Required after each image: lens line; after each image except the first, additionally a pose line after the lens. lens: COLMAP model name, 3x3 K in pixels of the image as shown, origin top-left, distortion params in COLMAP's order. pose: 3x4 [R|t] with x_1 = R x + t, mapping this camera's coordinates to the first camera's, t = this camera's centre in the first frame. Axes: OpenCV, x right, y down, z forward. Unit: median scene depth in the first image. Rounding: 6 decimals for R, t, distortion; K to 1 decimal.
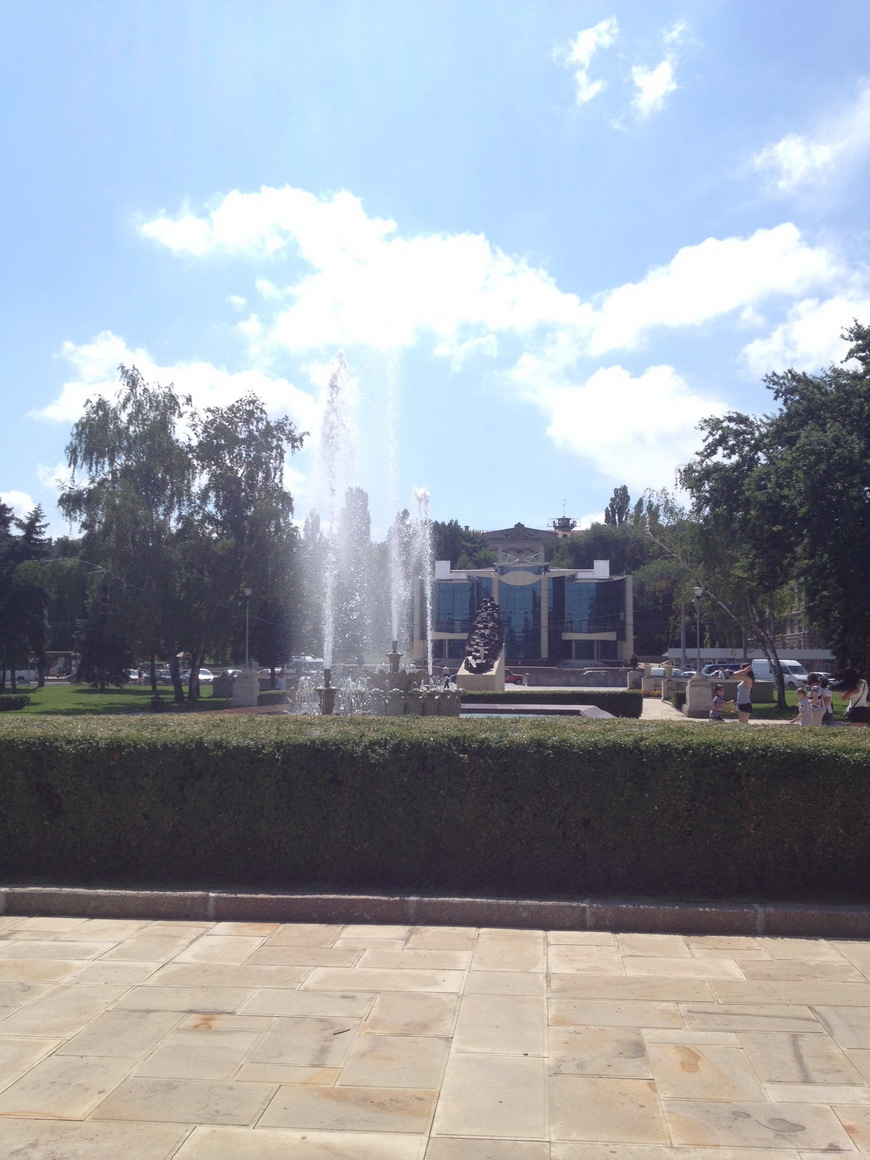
lens RADIAL K [[1189.6, 0, 418.1], [0, 1189.6, 633.2], [0, 0, 1]] dist [0.277960, -0.000109]
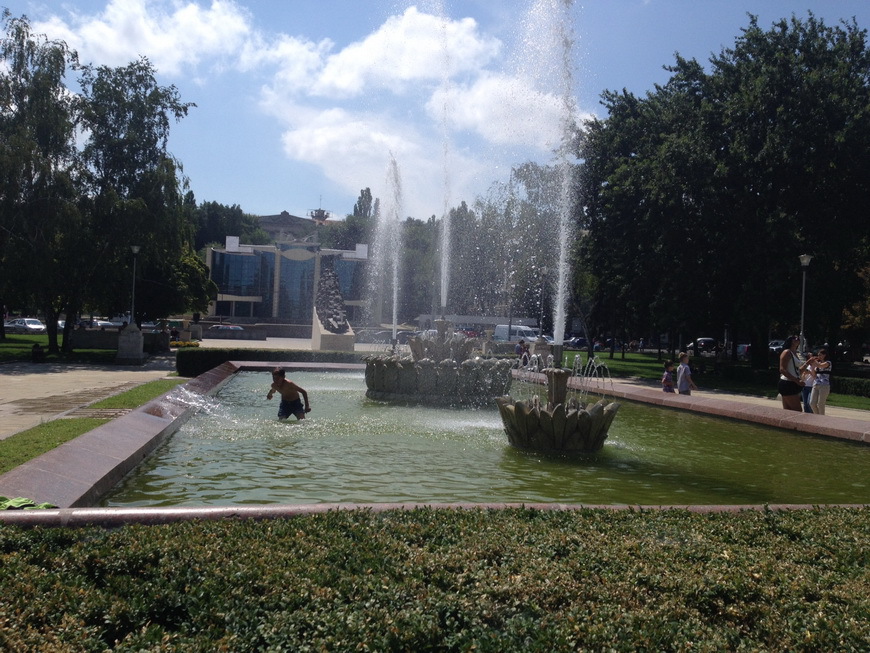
lens RADIAL K [[891.2, 0, 420.7], [0, 891.2, 329.2], [0, 0, 1]] dist [0.215969, -0.249003]
pose [[0.964765, 0.029472, 0.261459, -0.101324], [-0.038218, 0.998865, 0.028430, 0.002331], [-0.260324, -0.037420, 0.964796, 0.160026]]
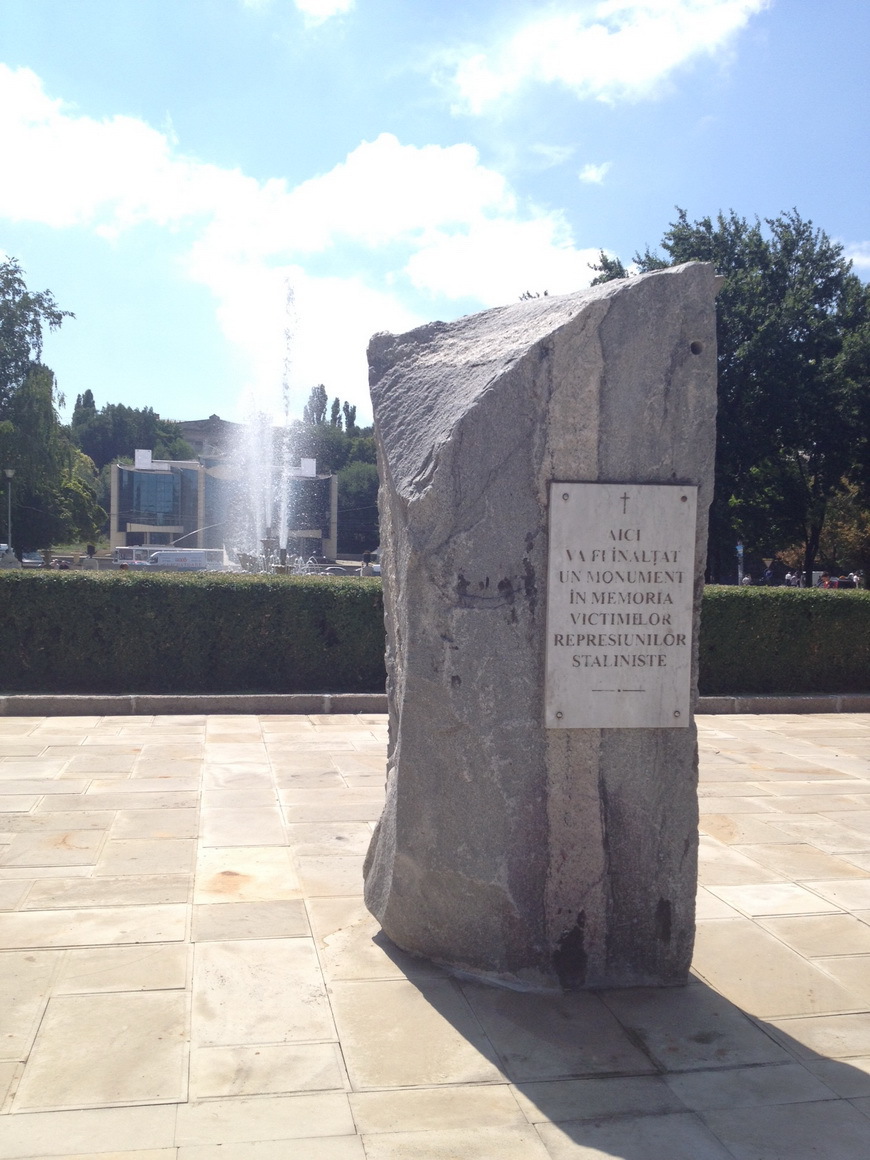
lens RADIAL K [[1188.3, 0, 433.6], [0, 1188.3, 631.9], [0, 0, 1]] dist [0.215969, -0.249003]
pose [[0.960089, 0.002147, 0.279688, -0.083306], [-0.025639, 0.996436, 0.080363, 0.004534], [-0.278518, -0.084326, 0.956722, -0.039922]]
